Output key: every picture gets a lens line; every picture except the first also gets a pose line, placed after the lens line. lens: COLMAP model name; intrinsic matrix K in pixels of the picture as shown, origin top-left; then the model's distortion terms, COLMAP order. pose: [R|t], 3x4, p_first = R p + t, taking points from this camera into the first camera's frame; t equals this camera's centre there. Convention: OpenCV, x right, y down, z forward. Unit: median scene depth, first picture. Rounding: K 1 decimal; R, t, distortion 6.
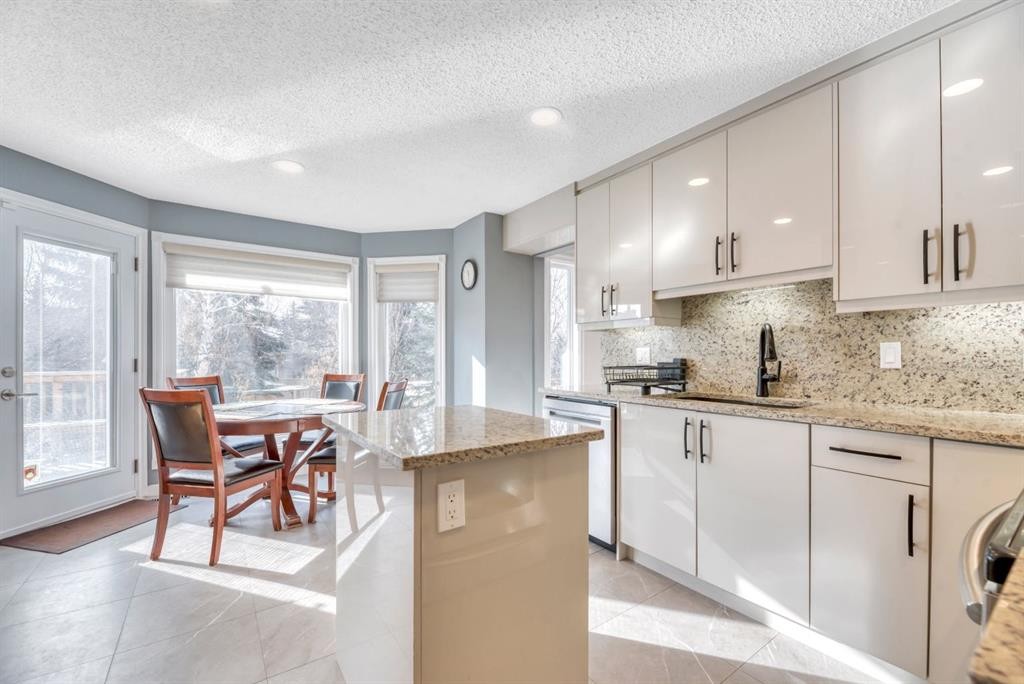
lens RADIAL K [[419.3, 0, 512.7], [0, 419.3, 351.2], [0, 0, 1]] dist [-0.007693, -0.001388]
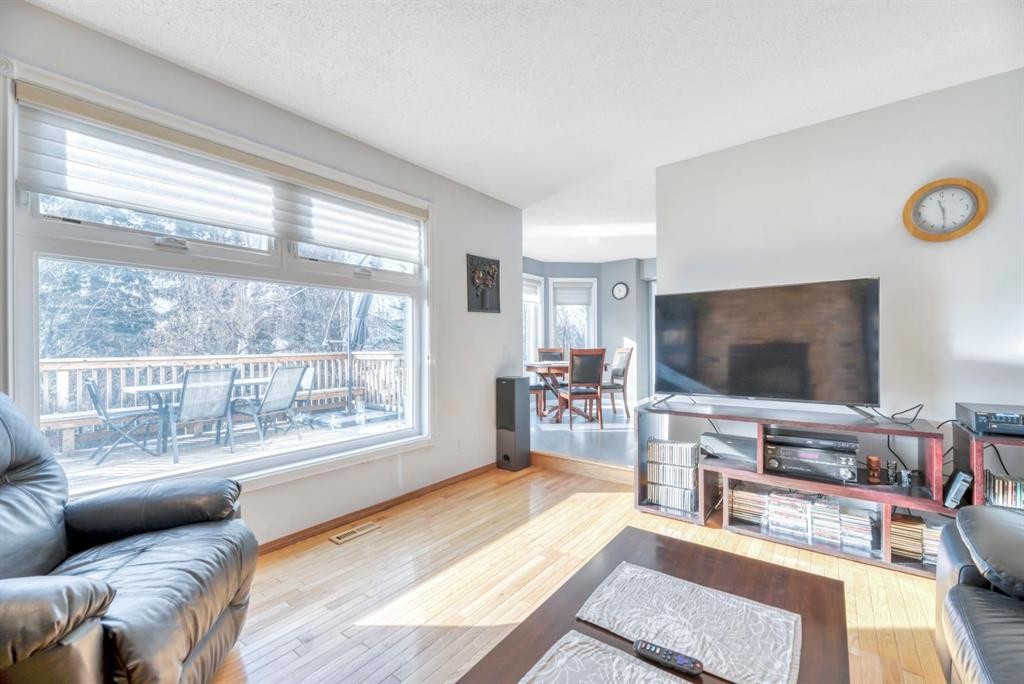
lens RADIAL K [[419.3, 0, 505.2], [0, 419.3, 344.0], [0, 0, 1]] dist [-0.007693, -0.001388]
pose [[0.960976, -0.010185, 0.276443, -0.987965], [0.009317, 0.999947, 0.004454, 0.027593], [-0.276473, -0.001705, 0.961020, -0.528373]]
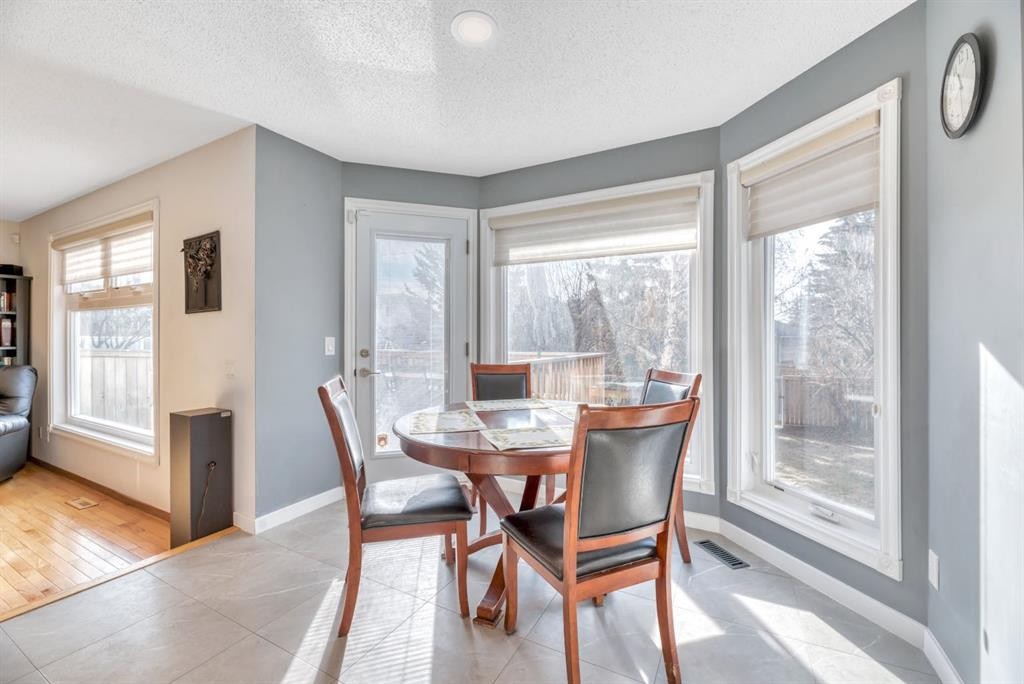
lens RADIAL K [[419.3, 0, 505.5], [0, 419.3, 339.4], [0, 0, 1]] dist [-0.007693, -0.001388]
pose [[0.442356, 0.002827, -0.896835, 0.020918], [0.006936, 0.999954, 0.006573, 0.003682], [0.896813, -0.009128, 0.442316, 0.502100]]
